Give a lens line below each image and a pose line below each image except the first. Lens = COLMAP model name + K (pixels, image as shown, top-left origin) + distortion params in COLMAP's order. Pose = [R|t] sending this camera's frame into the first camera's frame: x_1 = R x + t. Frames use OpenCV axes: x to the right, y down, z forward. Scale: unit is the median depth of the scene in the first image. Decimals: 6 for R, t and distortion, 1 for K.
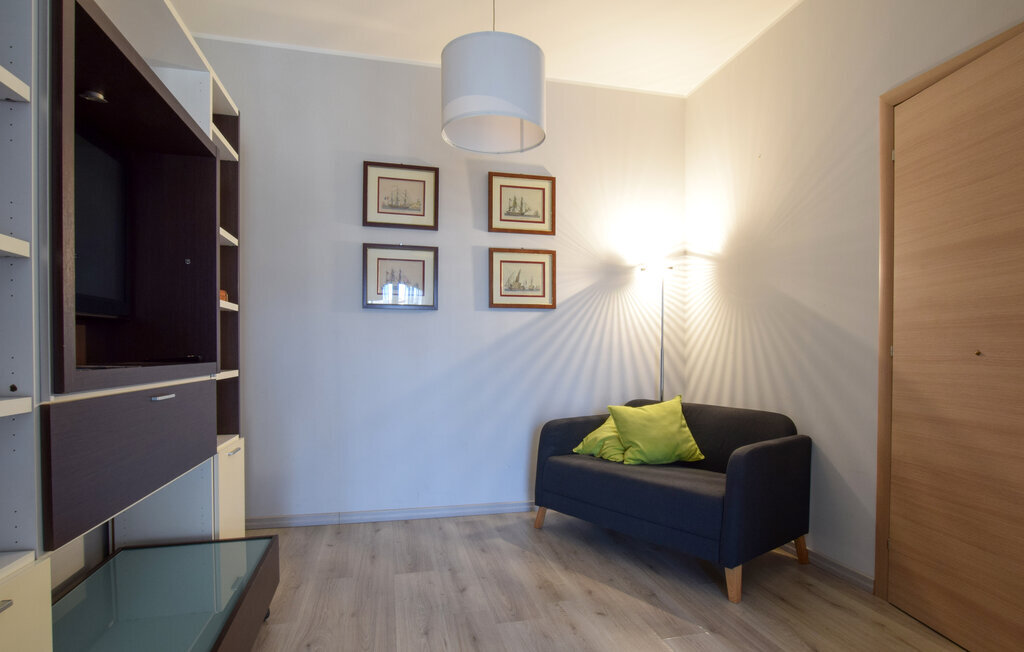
lens RADIAL K [[557.9, 0, 530.4], [0, 557.9, 353.0], [0, 0, 1]] dist [-0.002534, 0.000349]
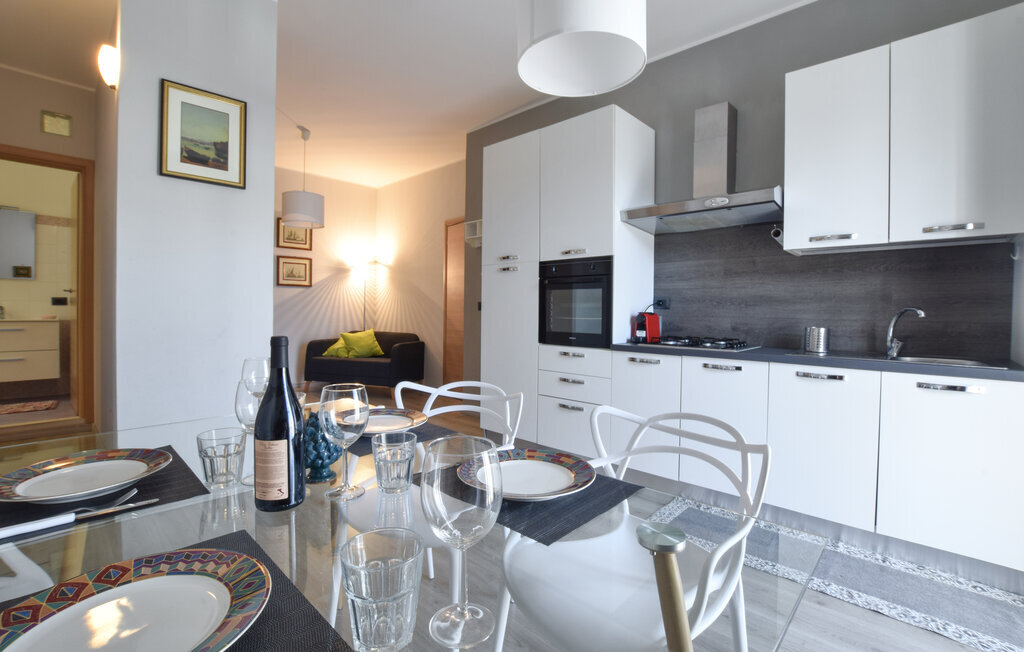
lens RADIAL K [[461.9, 0, 525.2], [0, 461.9, 312.5], [0, 0, 1]] dist [-0.001965, -0.000339]
pose [[0.825602, 0.008663, 0.564186, -0.270678], [-0.011501, 0.999933, 0.001476, 0.002917], [-0.564135, -0.007707, 0.825647, -0.861234]]
